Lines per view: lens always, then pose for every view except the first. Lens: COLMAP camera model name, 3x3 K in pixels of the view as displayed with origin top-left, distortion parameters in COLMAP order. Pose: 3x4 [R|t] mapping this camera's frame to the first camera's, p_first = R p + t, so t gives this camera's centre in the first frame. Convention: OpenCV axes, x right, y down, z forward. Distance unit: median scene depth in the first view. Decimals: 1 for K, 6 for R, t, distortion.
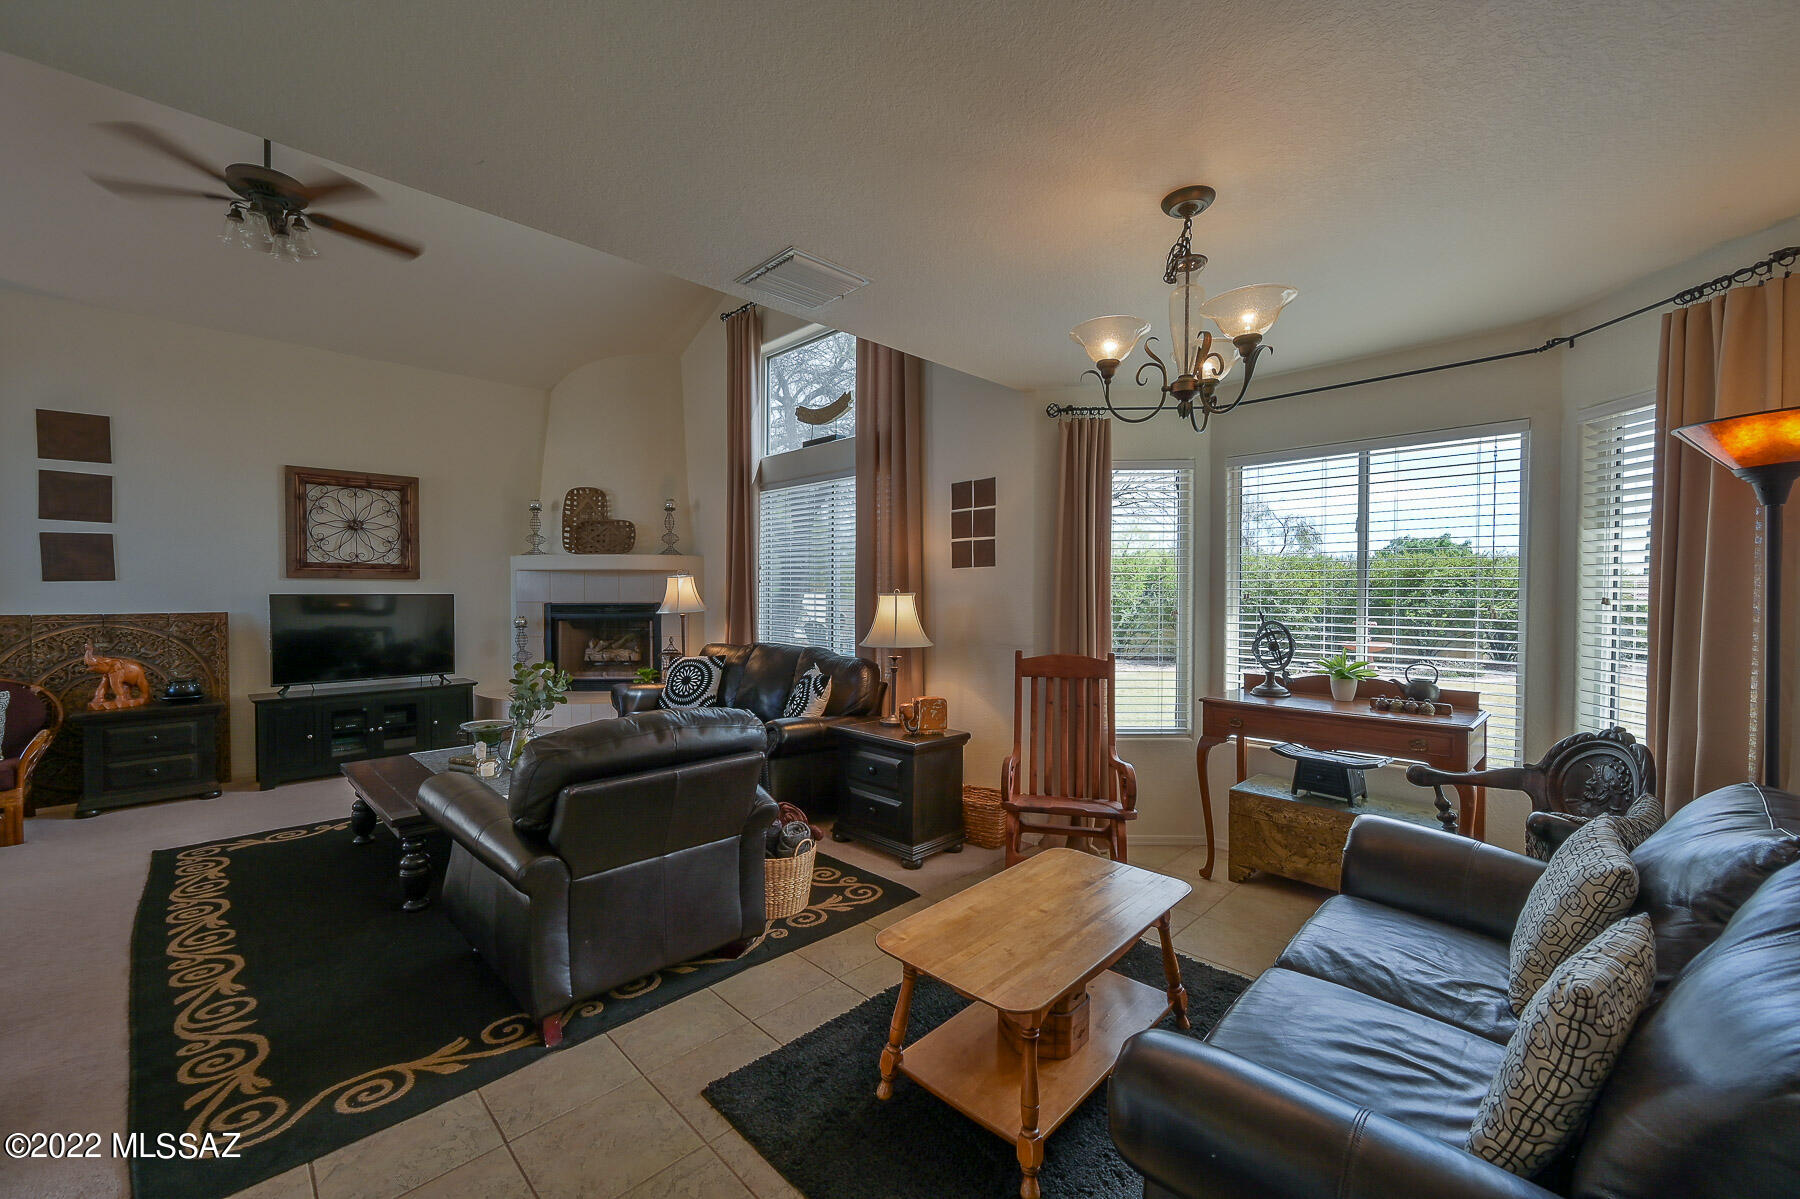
lens RADIAL K [[708.3, 0, 900.5], [0, 708.3, 606.4], [0, 0, 1]] dist [0.002051, -0.000396]
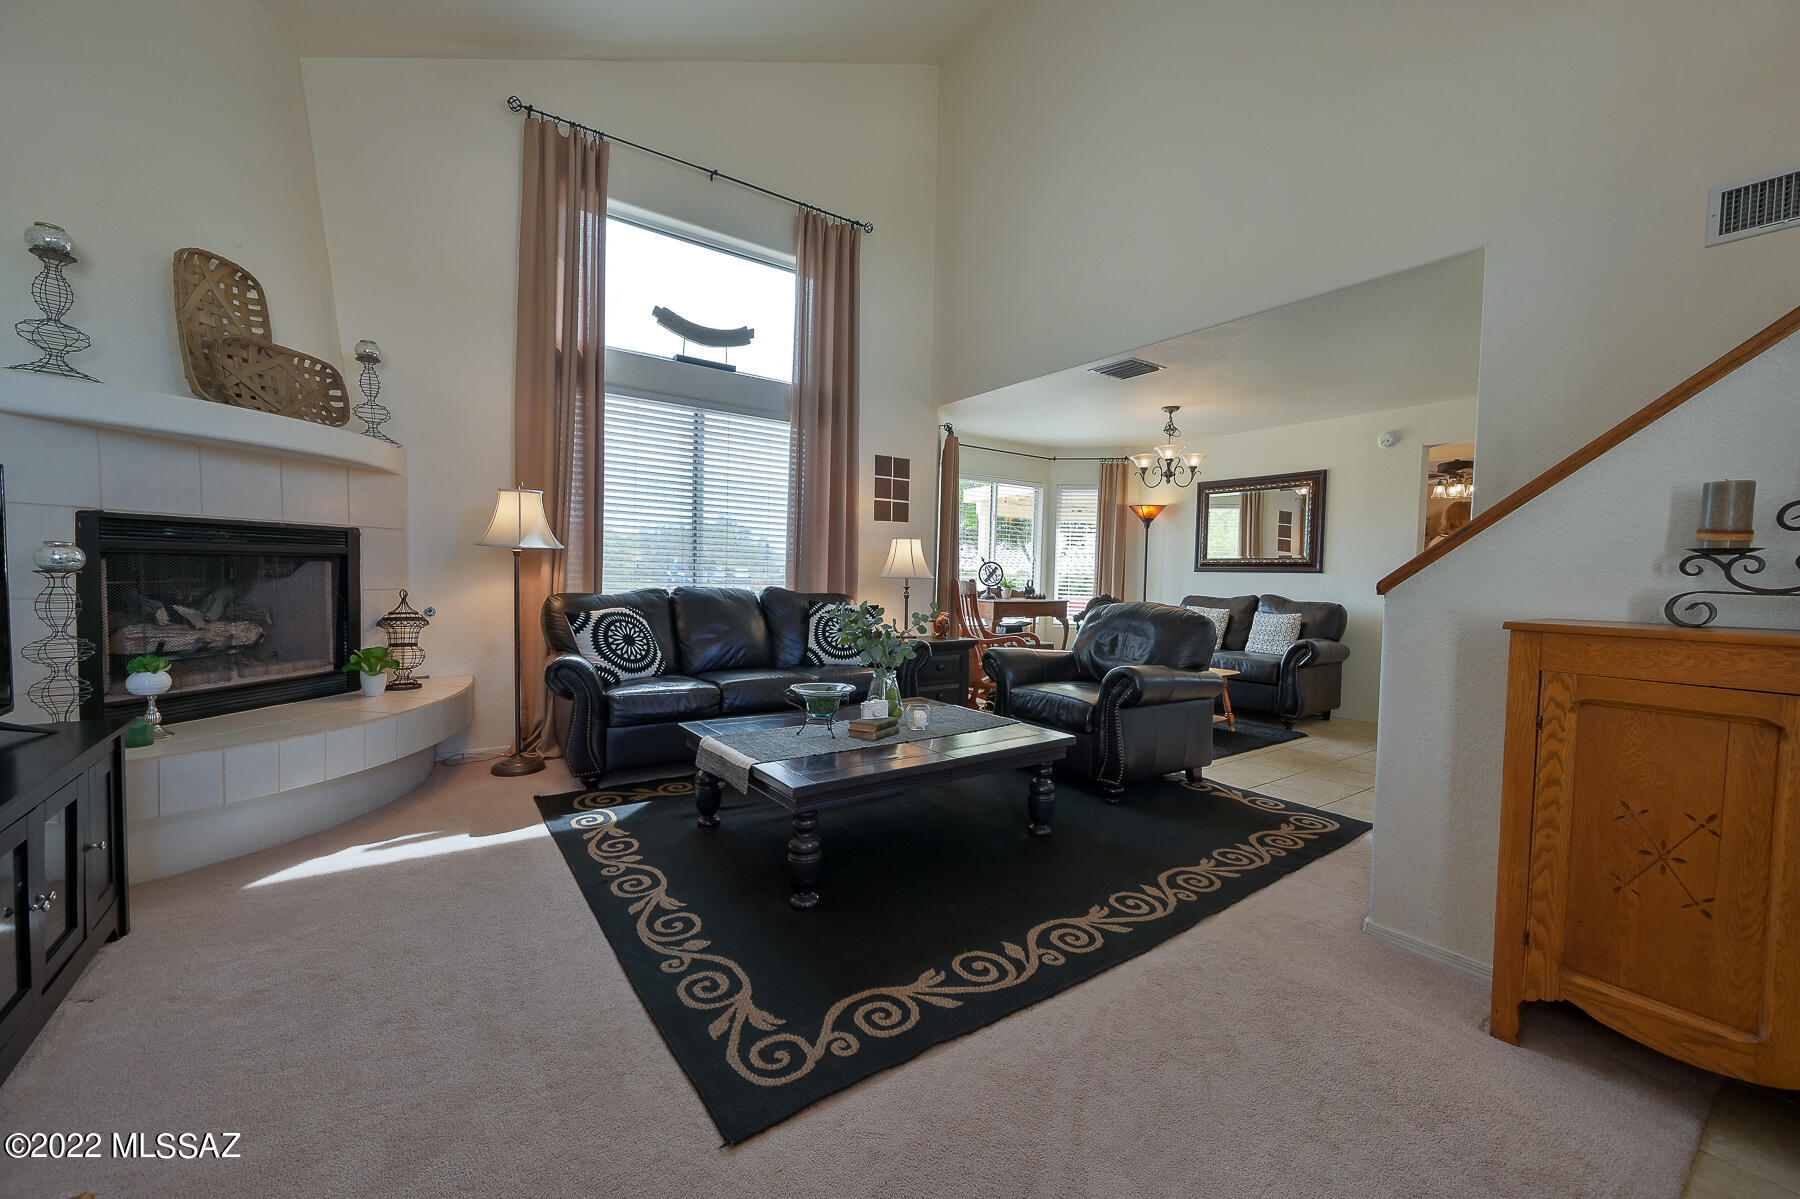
lens RADIAL K [[708.3, 0, 902.9], [0, 708.3, 600.4], [0, 0, 1]] dist [0.002051, -0.000396]
pose [[0.157091, -0.038215, 0.986845, -1.010865], [-0.000105, 0.999250, 0.038712, 0.035611], [-0.987584, -0.006185, 0.156969, 0.621695]]
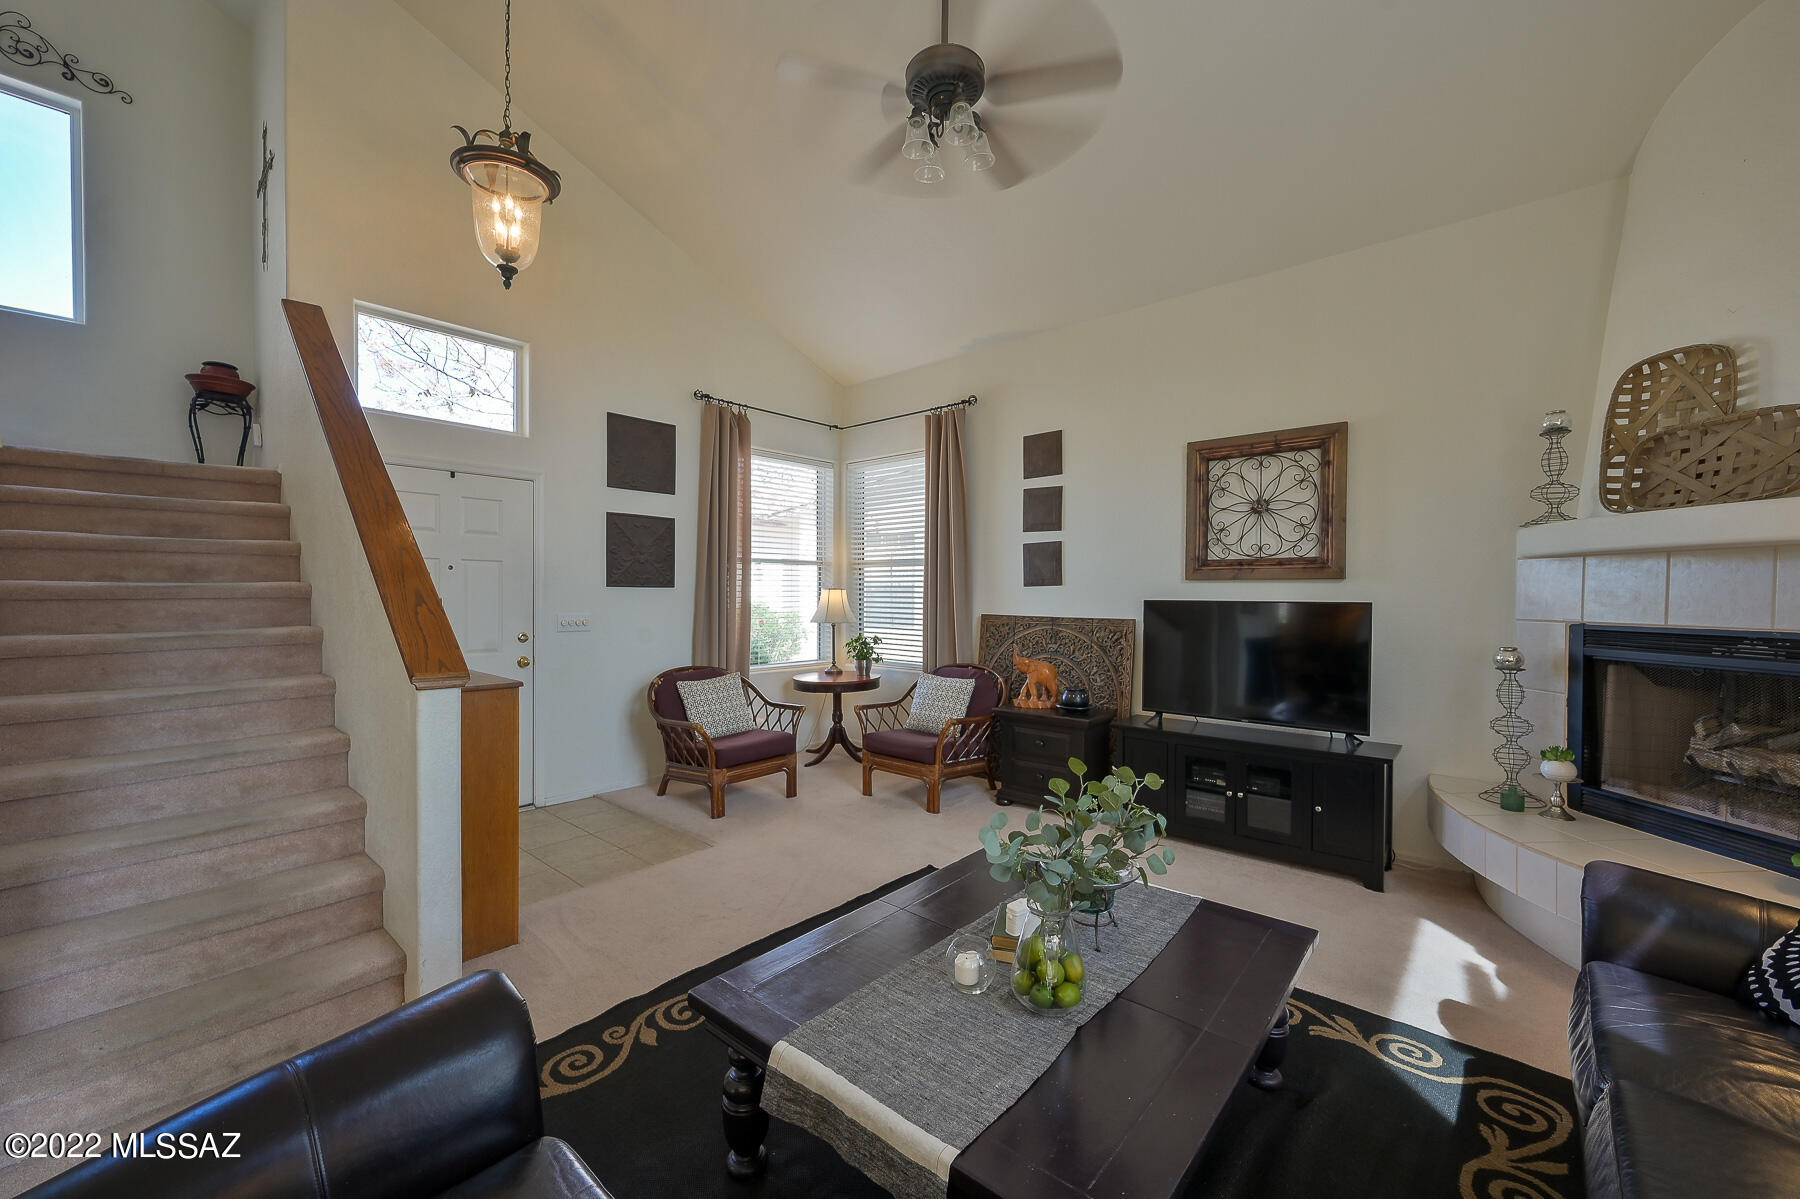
lens RADIAL K [[708.3, 0, 901.8], [0, 708.3, 600.0], [0, 0, 1]] dist [0.002051, -0.000396]
pose [[0.071510, 0.010596, -0.997384, -0.072825], [-0.026149, 0.999620, 0.008745, -0.016363], [0.997097, 0.025455, 0.071759, 0.642056]]
